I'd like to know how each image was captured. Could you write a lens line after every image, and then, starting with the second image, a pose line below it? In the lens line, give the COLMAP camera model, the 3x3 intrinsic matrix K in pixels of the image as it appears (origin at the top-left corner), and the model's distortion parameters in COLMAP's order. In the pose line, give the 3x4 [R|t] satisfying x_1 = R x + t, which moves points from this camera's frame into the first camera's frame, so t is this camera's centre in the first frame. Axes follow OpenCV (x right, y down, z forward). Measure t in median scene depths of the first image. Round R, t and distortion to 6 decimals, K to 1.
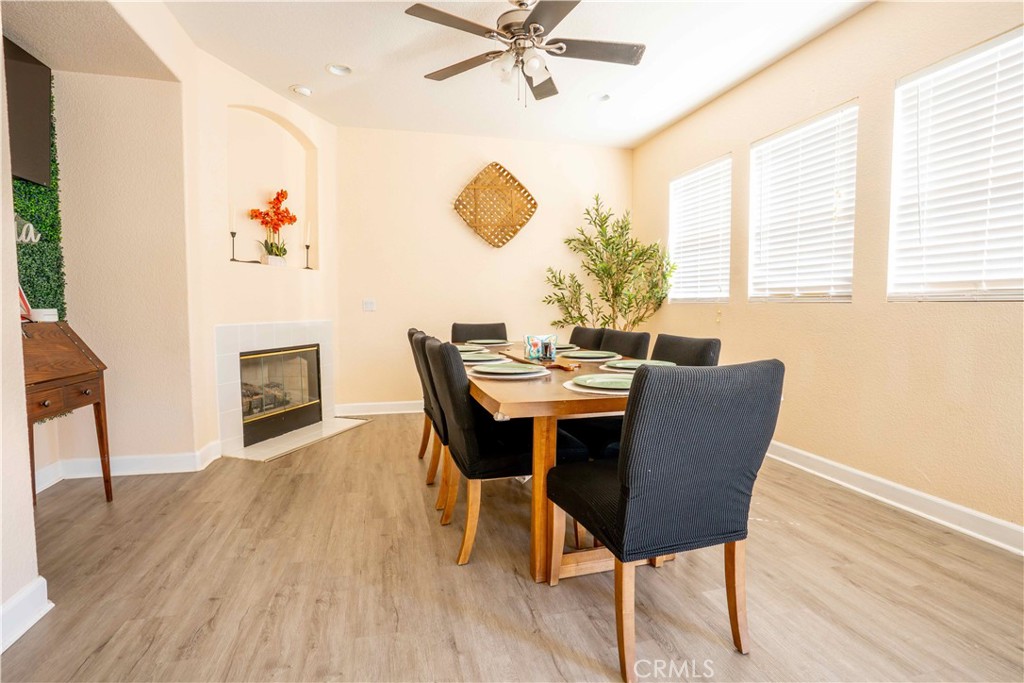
lens RADIAL K [[500.2, 0, 510.5], [0, 500.2, 339.4], [0, 0, 1]] dist [-0.085935, 0.042435]
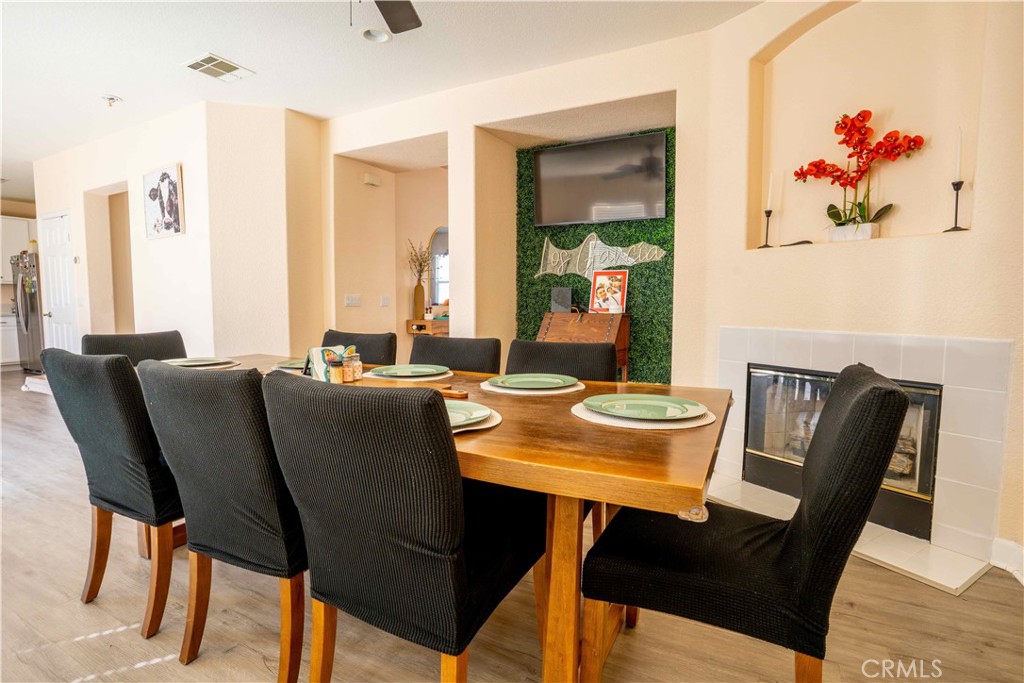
lens RADIAL K [[500.2, 0, 510.5], [0, 500.2, 339.4], [0, 0, 1]] dist [-0.085935, 0.042435]
pose [[-0.674230, 0.054231, -0.736528, 0.299394], [-0.051076, 0.991488, 0.119759, -0.087064], [0.736753, 0.118364, -0.665721, 1.235451]]
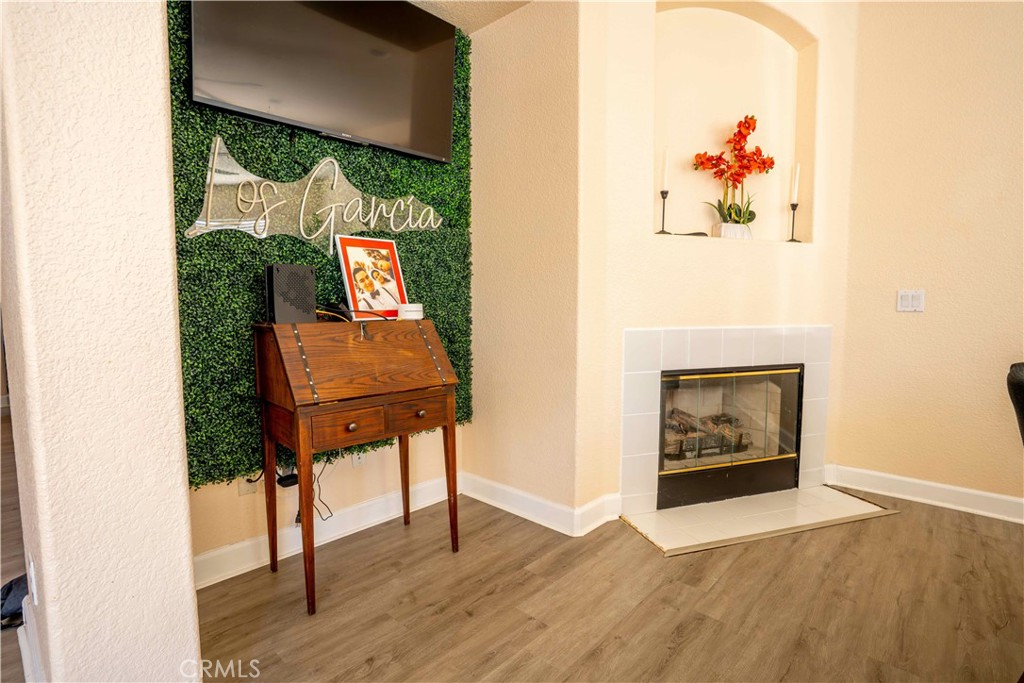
lens RADIAL K [[500.2, 0, 510.5], [0, 500.2, 339.4], [0, 0, 1]] dist [-0.085935, 0.042435]
pose [[0.543038, 0.063369, -0.837314, -0.100887], [-0.055398, 0.997680, 0.039578, -0.030886], [0.837879, 0.024894, 0.545288, 0.454463]]
